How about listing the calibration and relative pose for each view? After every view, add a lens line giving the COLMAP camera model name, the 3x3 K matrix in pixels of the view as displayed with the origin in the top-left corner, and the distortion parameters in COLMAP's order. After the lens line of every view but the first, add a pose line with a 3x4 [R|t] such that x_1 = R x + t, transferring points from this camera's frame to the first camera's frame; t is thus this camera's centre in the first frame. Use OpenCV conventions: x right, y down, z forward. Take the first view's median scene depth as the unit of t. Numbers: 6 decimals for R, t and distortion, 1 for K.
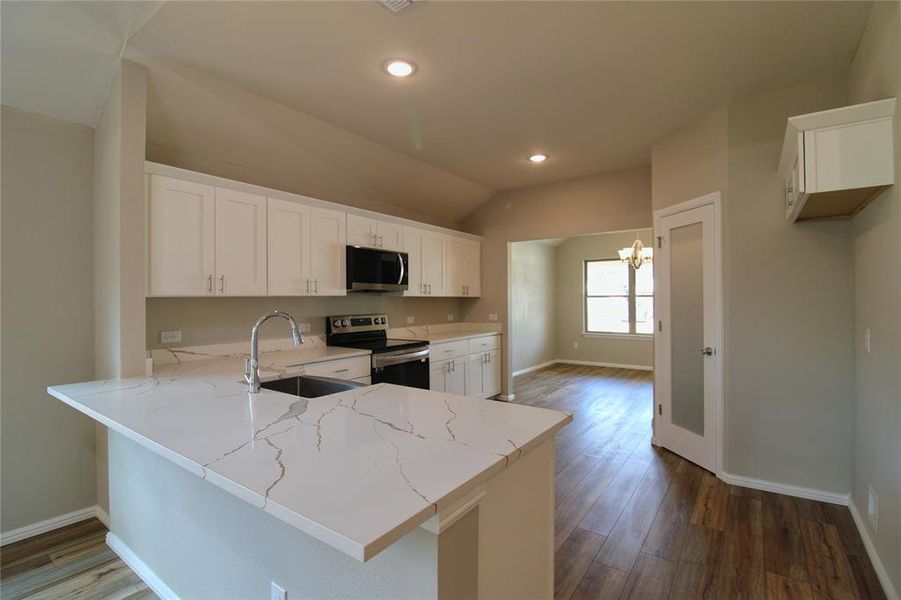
lens RADIAL K [[420.6, 0, 450.5], [0, 420.6, 300.0], [0, 0, 1]] dist [0.000677, -0.012128]
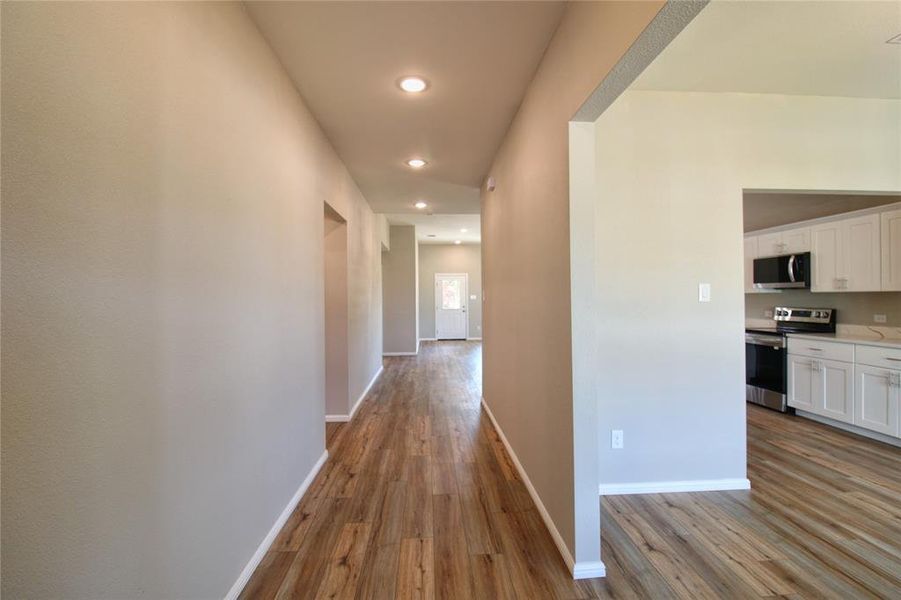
lens RADIAL K [[420.6, 0, 450.5], [0, 420.6, 300.0], [0, 0, 1]] dist [0.000677, -0.012128]
pose [[-0.781568, 0.016098, -0.623613, 1.262020], [0.012354, 0.999870, 0.010328, -0.011970], [0.623698, 0.000368, -0.781665, 1.248163]]
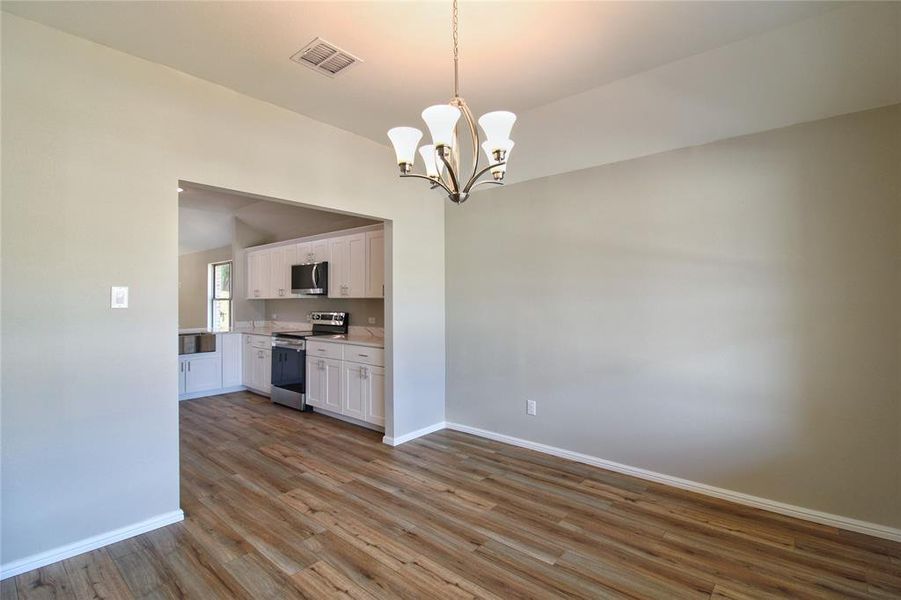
lens RADIAL K [[420.6, 0, 450.5], [0, 420.6, 300.0], [0, 0, 1]] dist [0.000677, -0.012128]
pose [[-0.101885, 0.006962, -0.994772, 1.030374], [0.001231, 0.999976, 0.006872, -0.011358], [0.994795, -0.000524, -0.101891, 1.453574]]
